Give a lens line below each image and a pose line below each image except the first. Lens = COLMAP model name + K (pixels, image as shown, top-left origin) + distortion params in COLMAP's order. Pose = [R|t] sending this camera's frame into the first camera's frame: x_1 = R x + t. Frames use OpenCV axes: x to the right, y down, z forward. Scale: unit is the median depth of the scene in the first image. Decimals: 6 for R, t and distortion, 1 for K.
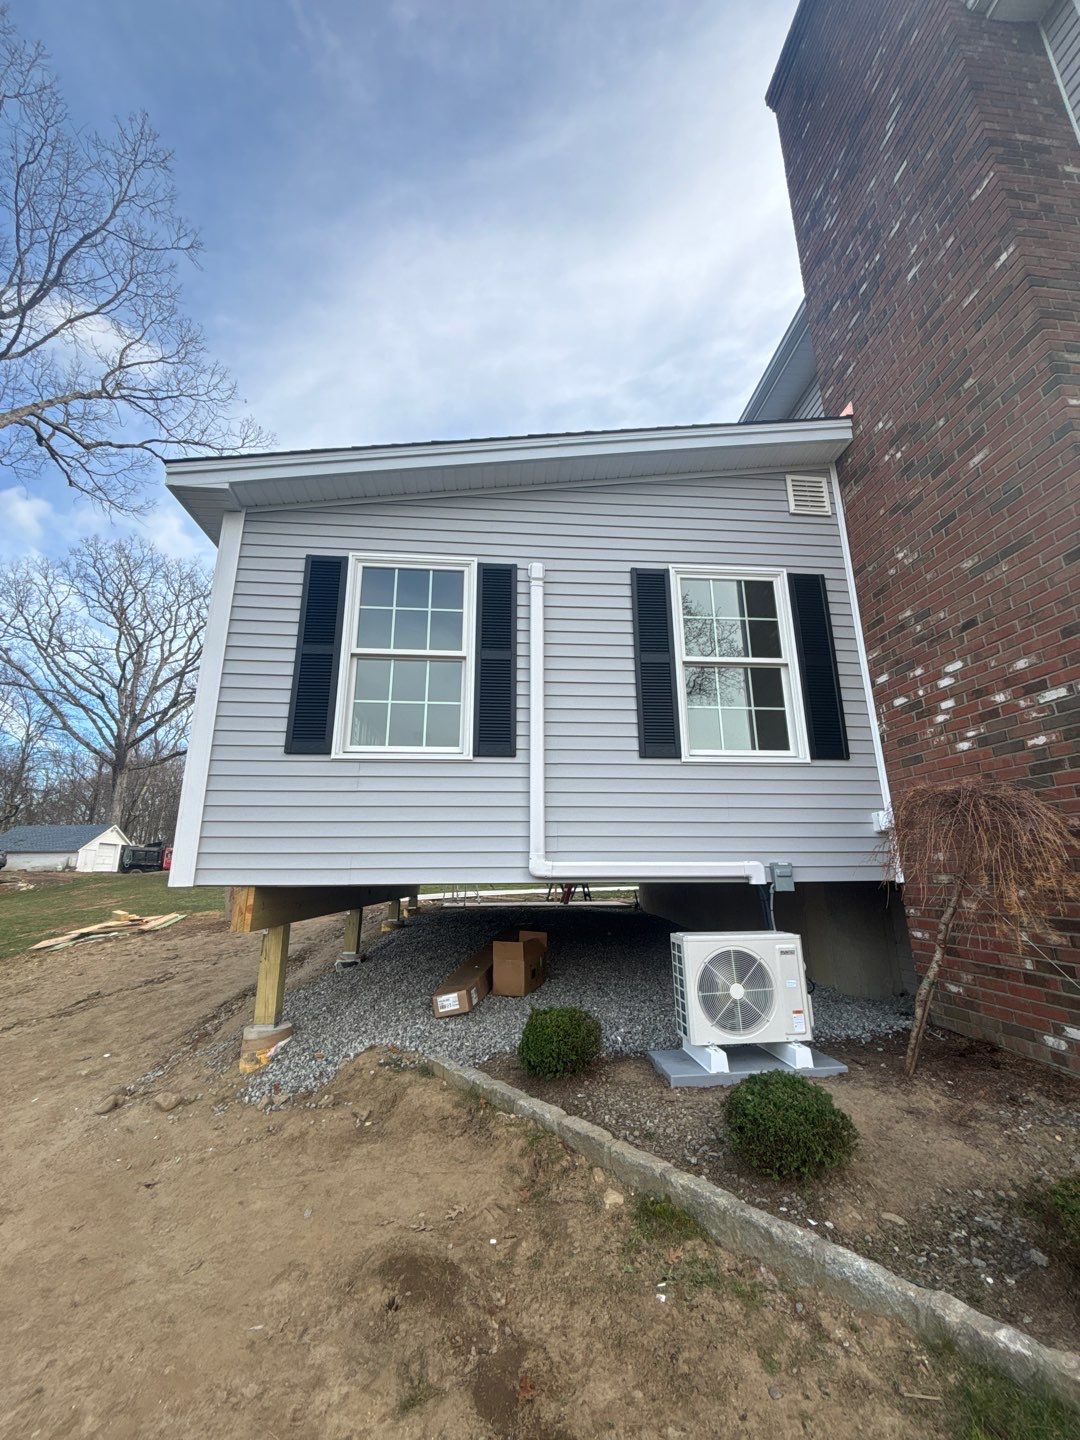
lens RADIAL K [[577.1, 0, 547.4], [0, 577.1, 716.0], [0, 0, 1]] dist [-0.001234, -0.000181]
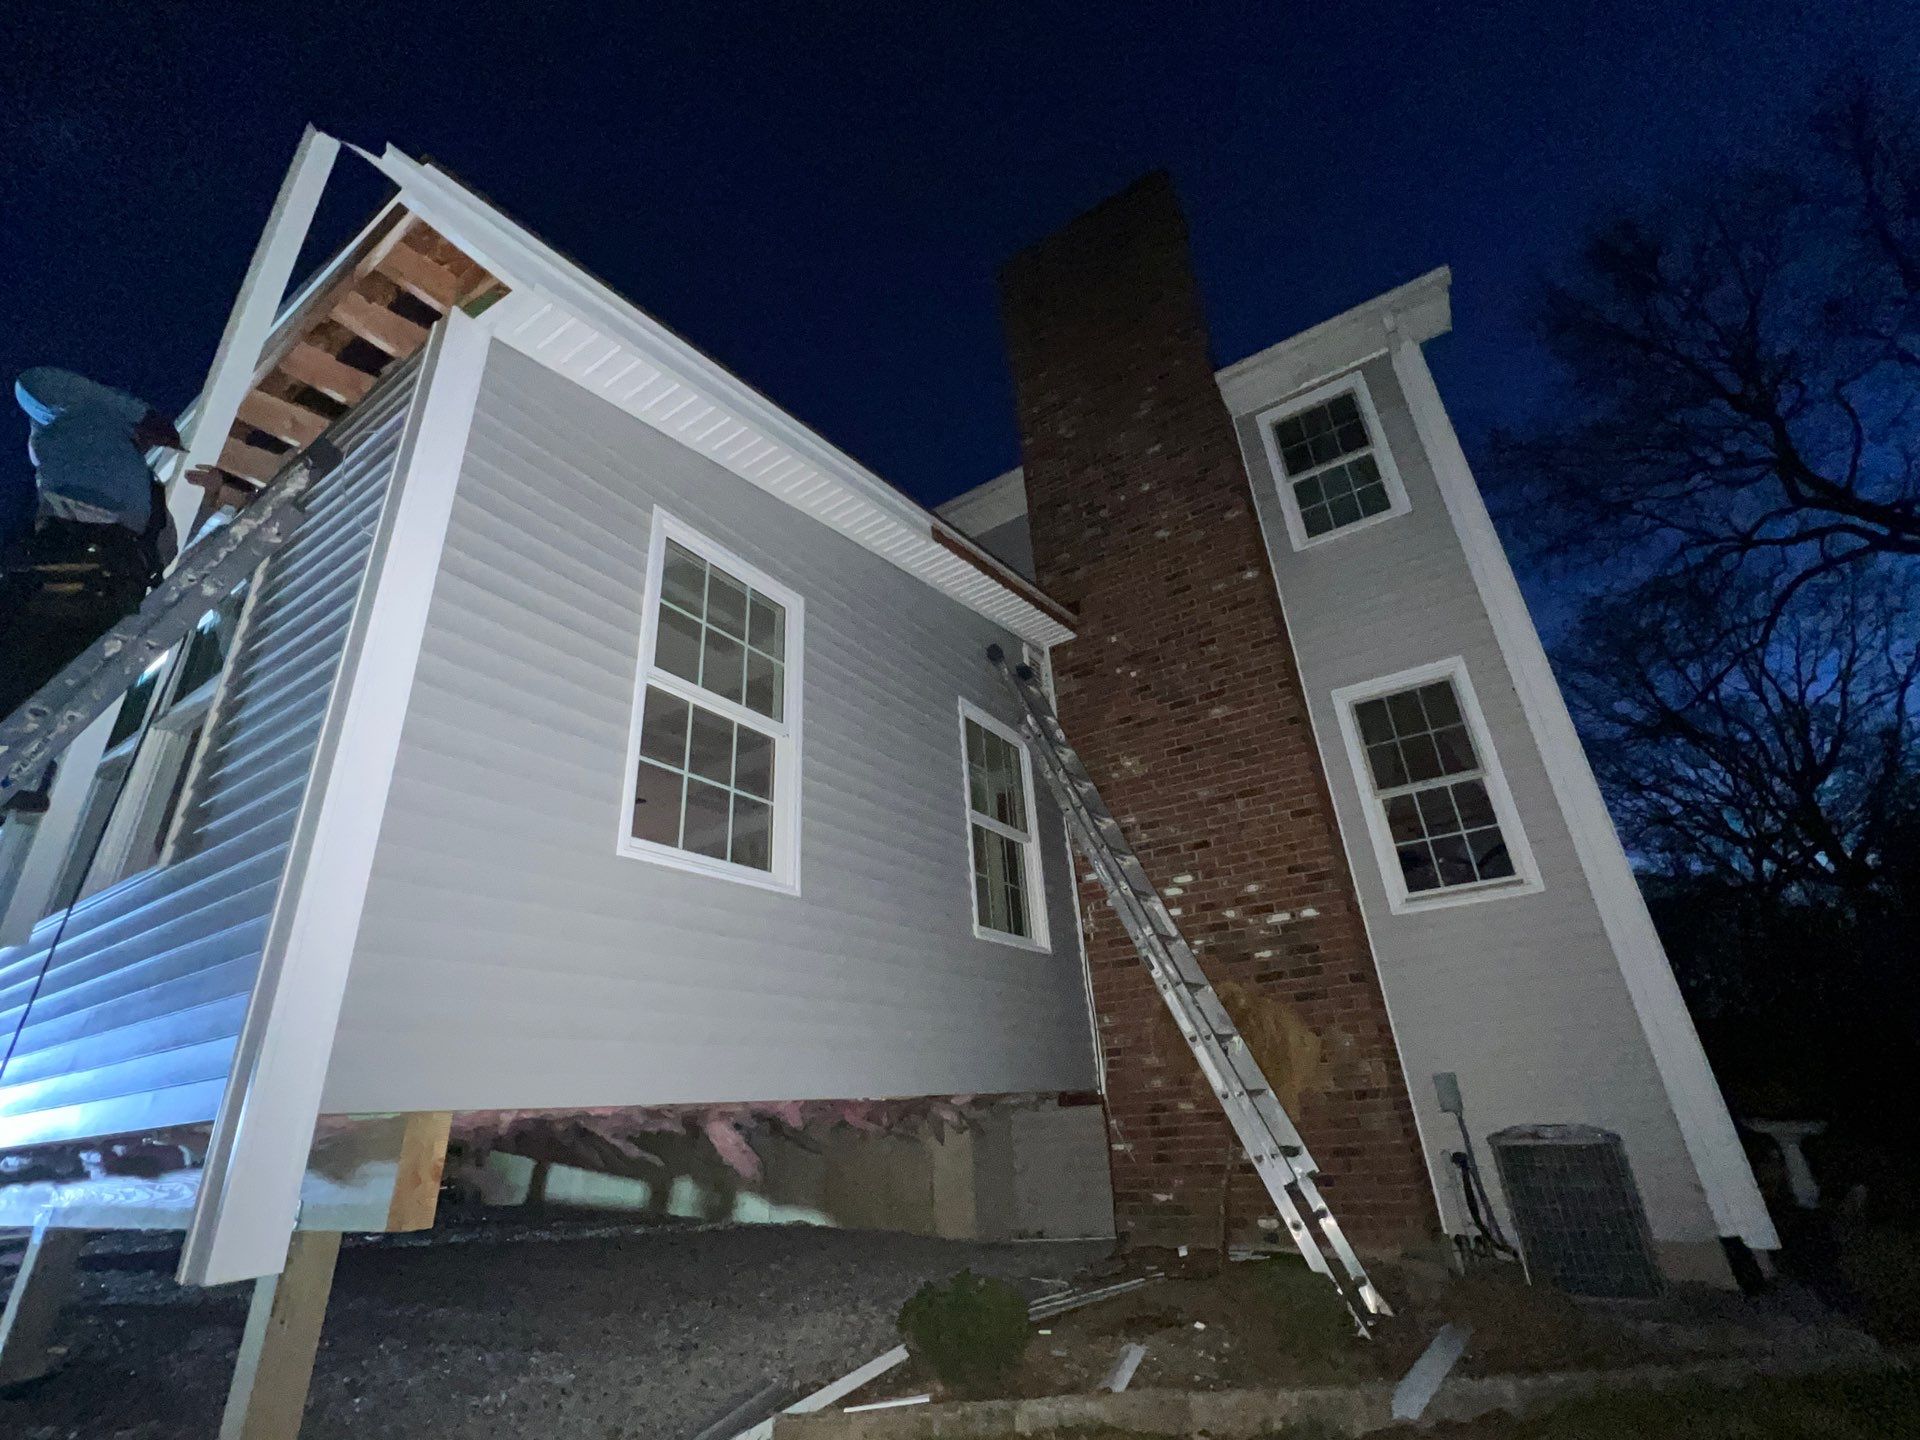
lens RADIAL K [[852.4, 0, 958.2], [0, 852.4, 717.3], [0, 0, 1]] dist [-0.001064, 0.000595]
pose [[0.615871, 0.303661, 0.726975, -0.839520], [-0.149675, 0.951028, -0.270449, 0.125749], [-0.773498, 0.057752, 0.631162, 0.275985]]
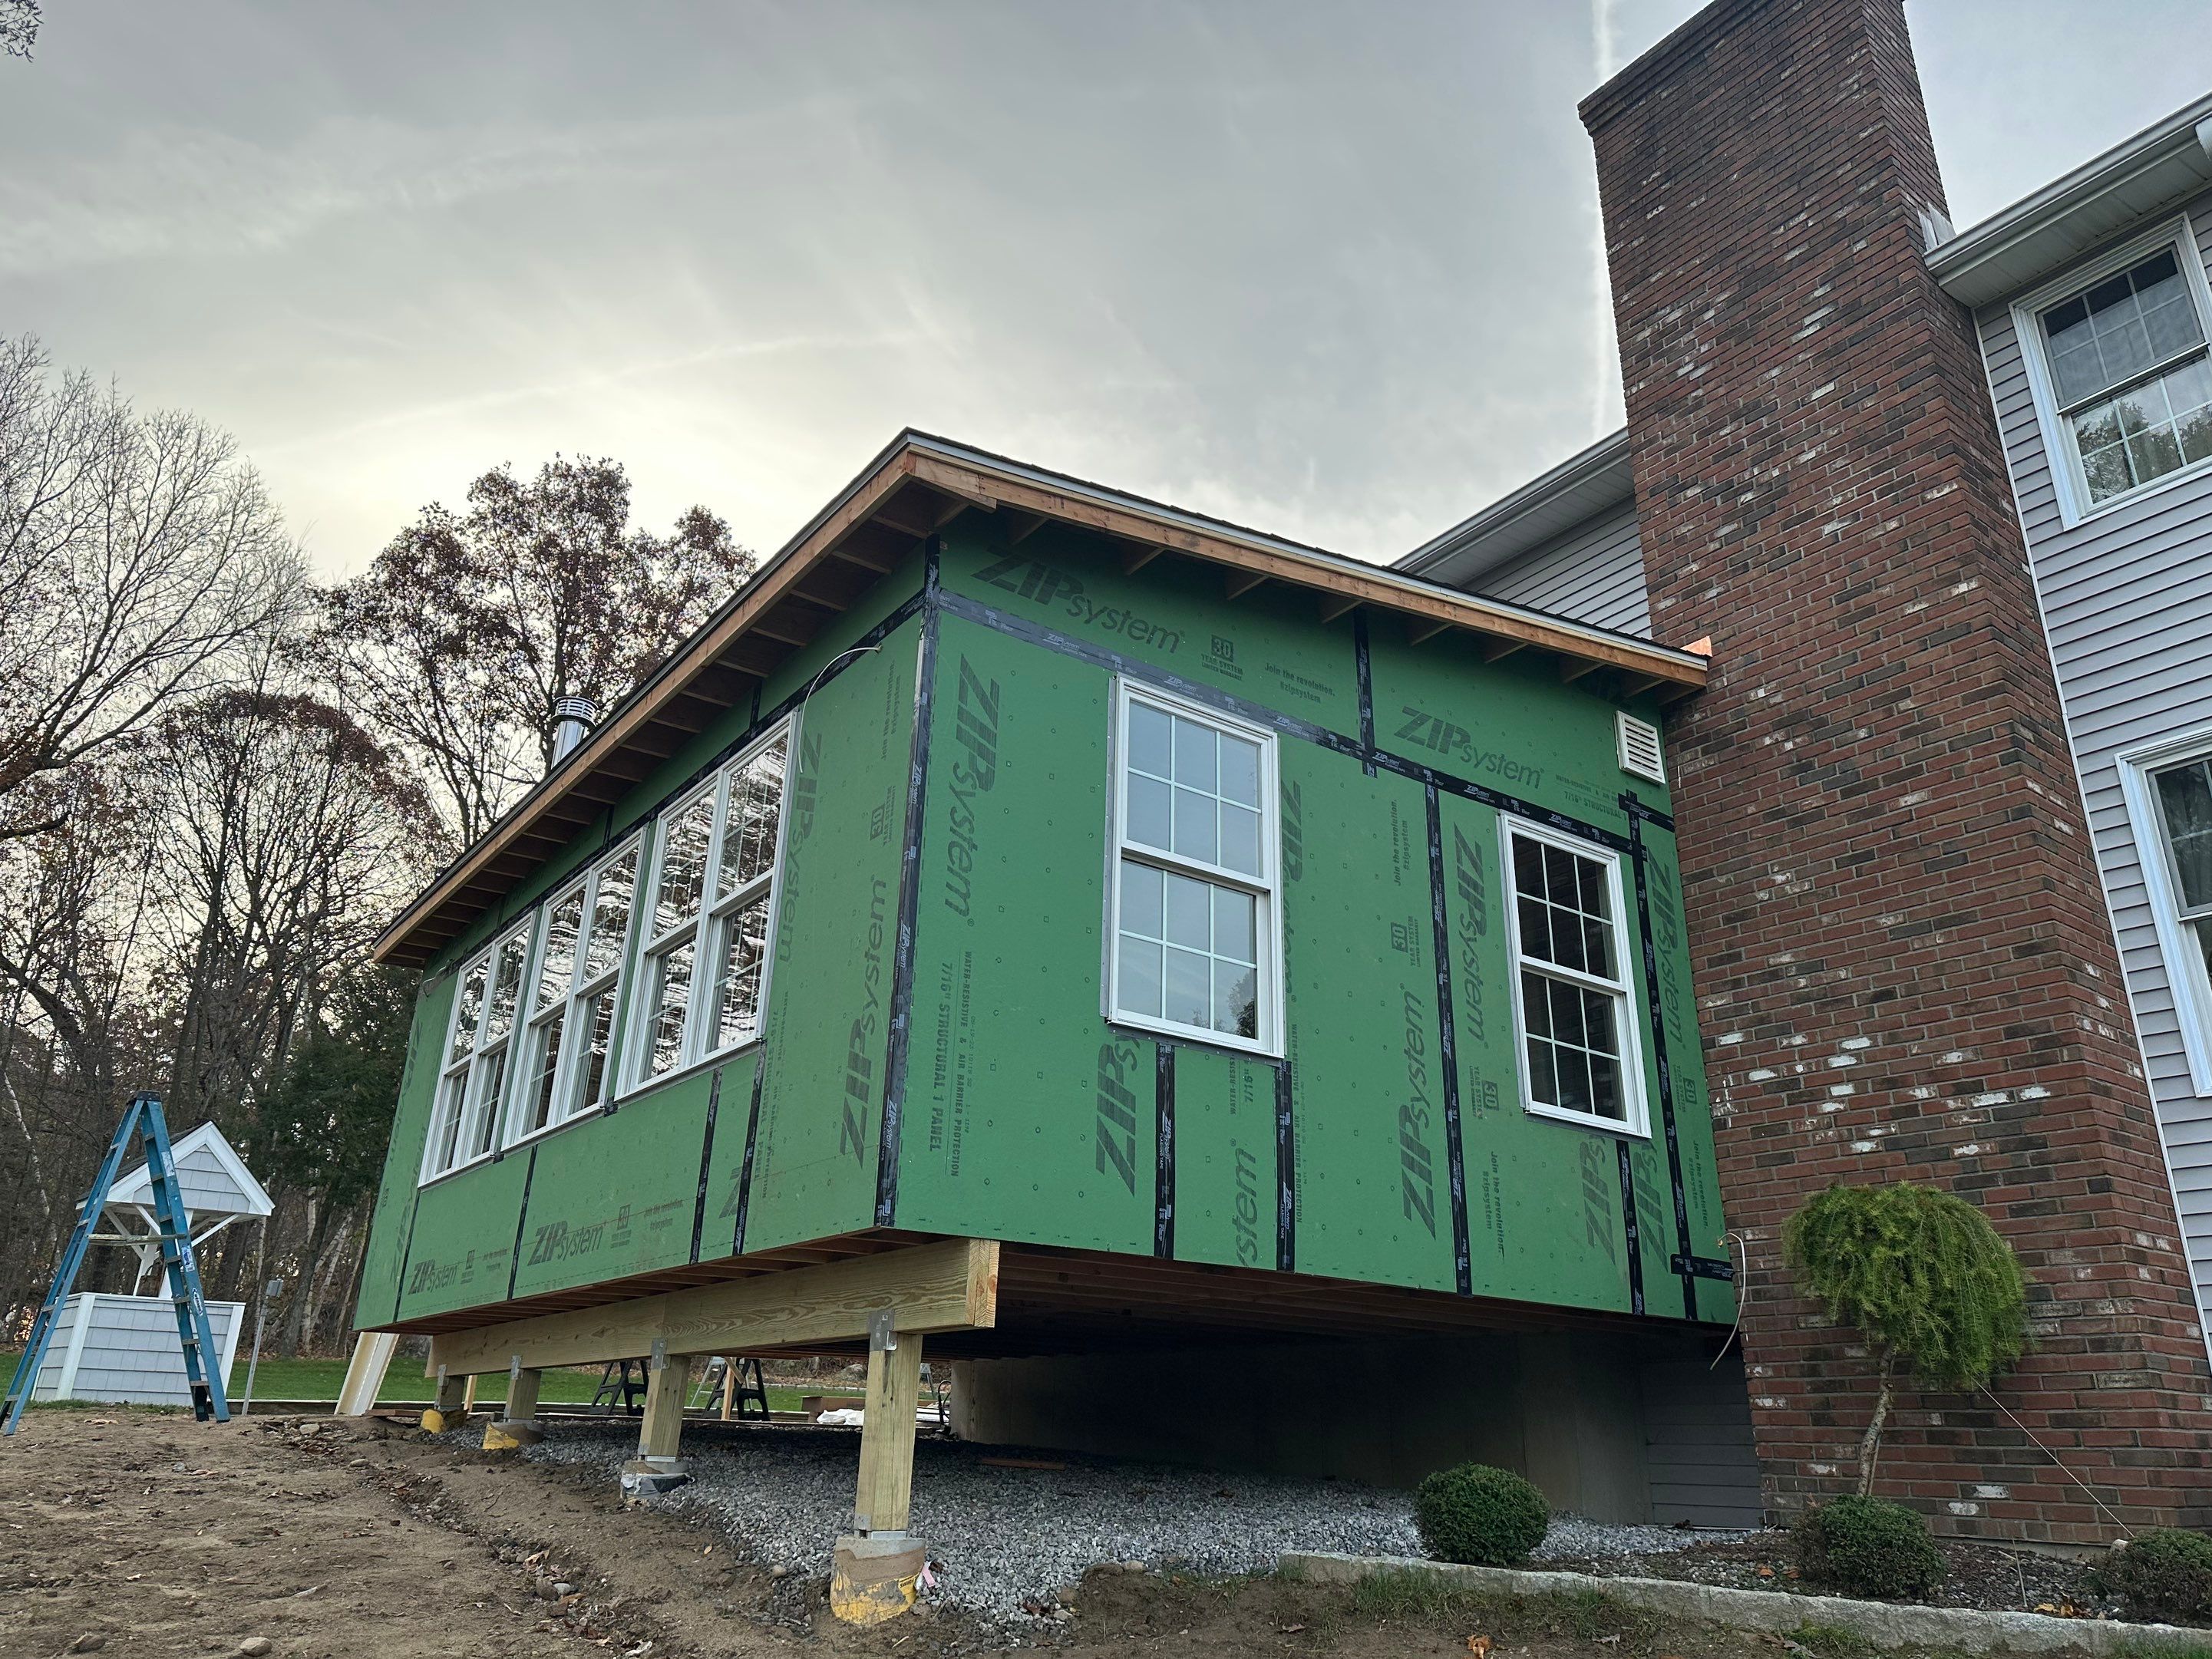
lens RADIAL K [[1531.6, 0, 1101.2], [0, 1531.6, 816.2], [0, 0, 1]] dist [0.008228, -0.015368]
pose [[0.858680, 0.223871, 0.461032, -1.190122], [-0.168213, 0.972828, -0.159093, 0.116128], [-0.484121, 0.059059, 0.873006, -0.336744]]
